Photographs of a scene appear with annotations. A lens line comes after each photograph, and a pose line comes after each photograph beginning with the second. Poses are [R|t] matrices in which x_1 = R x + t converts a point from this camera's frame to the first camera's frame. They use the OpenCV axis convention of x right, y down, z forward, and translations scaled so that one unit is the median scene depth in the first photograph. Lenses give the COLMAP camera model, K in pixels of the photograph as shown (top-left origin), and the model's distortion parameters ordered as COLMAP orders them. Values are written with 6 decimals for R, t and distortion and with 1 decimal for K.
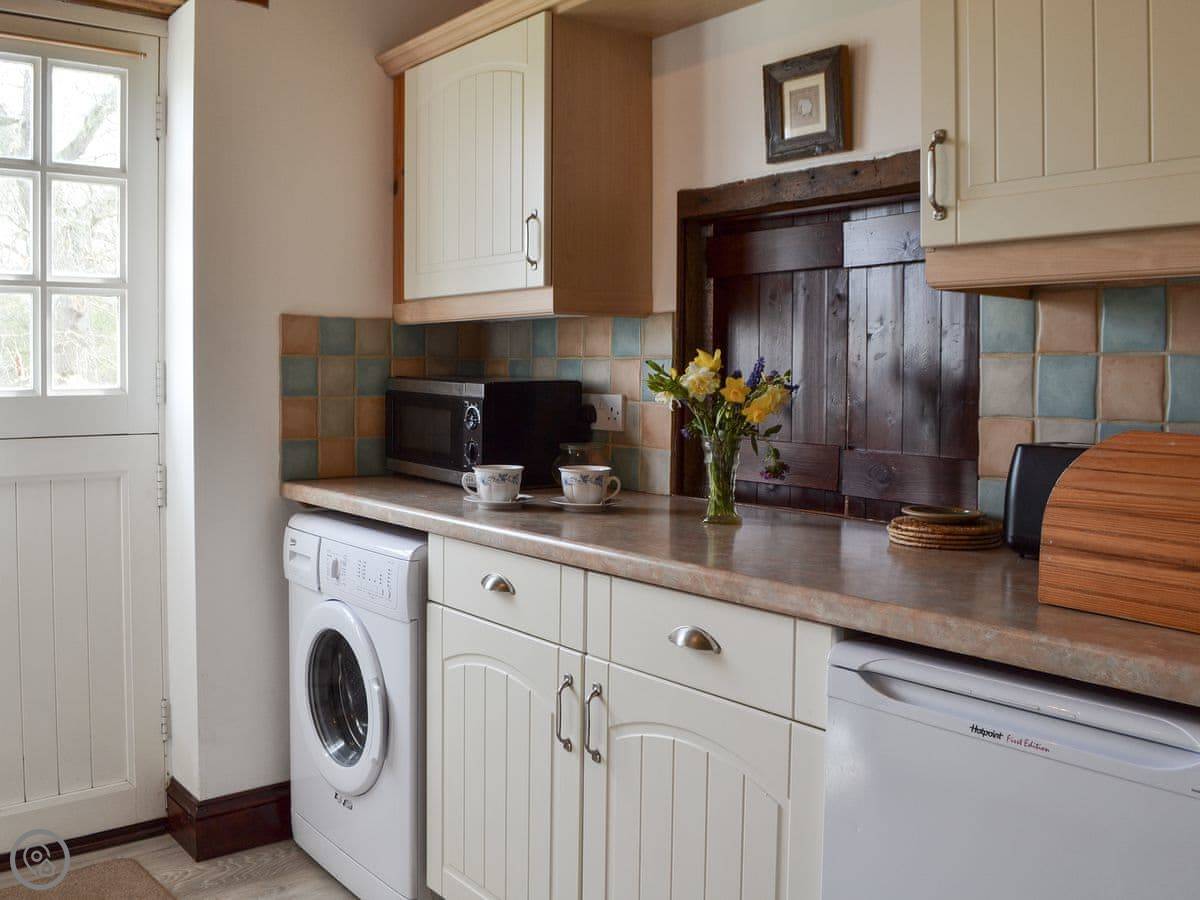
lens RADIAL K [[1284.5, 0, 599.1], [0, 1284.5, 359.3], [0, 0, 1]] dist [-0.104309, -0.023550]
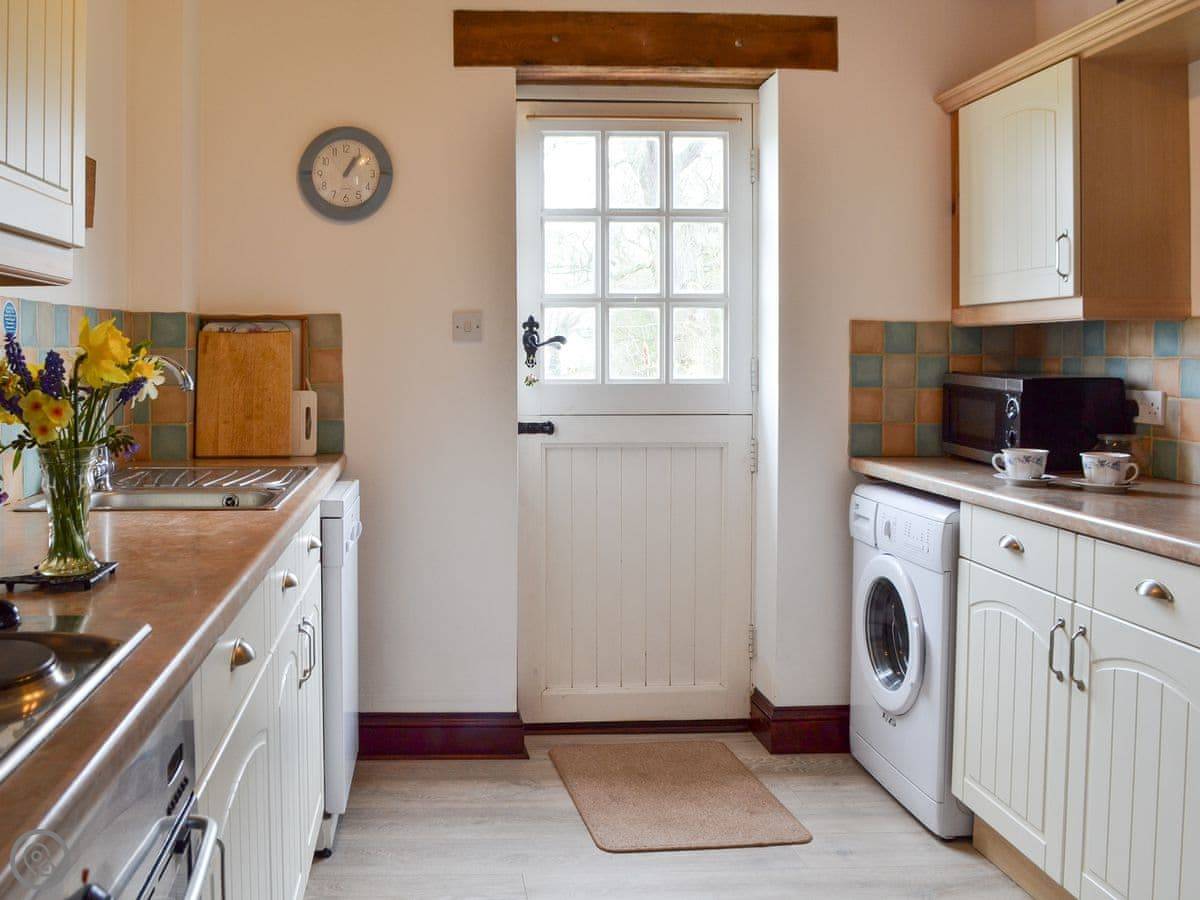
lens RADIAL K [[1284.5, 0, 599.1], [0, 1284.5, 359.3], [0, 0, 1]] dist [-0.104309, -0.023550]
pose [[0.891879, 0.010420, -0.452154, 0.095068], [-0.007350, 0.999936, 0.008546, -0.006864], [0.452214, -0.004298, 0.891899, -0.214247]]
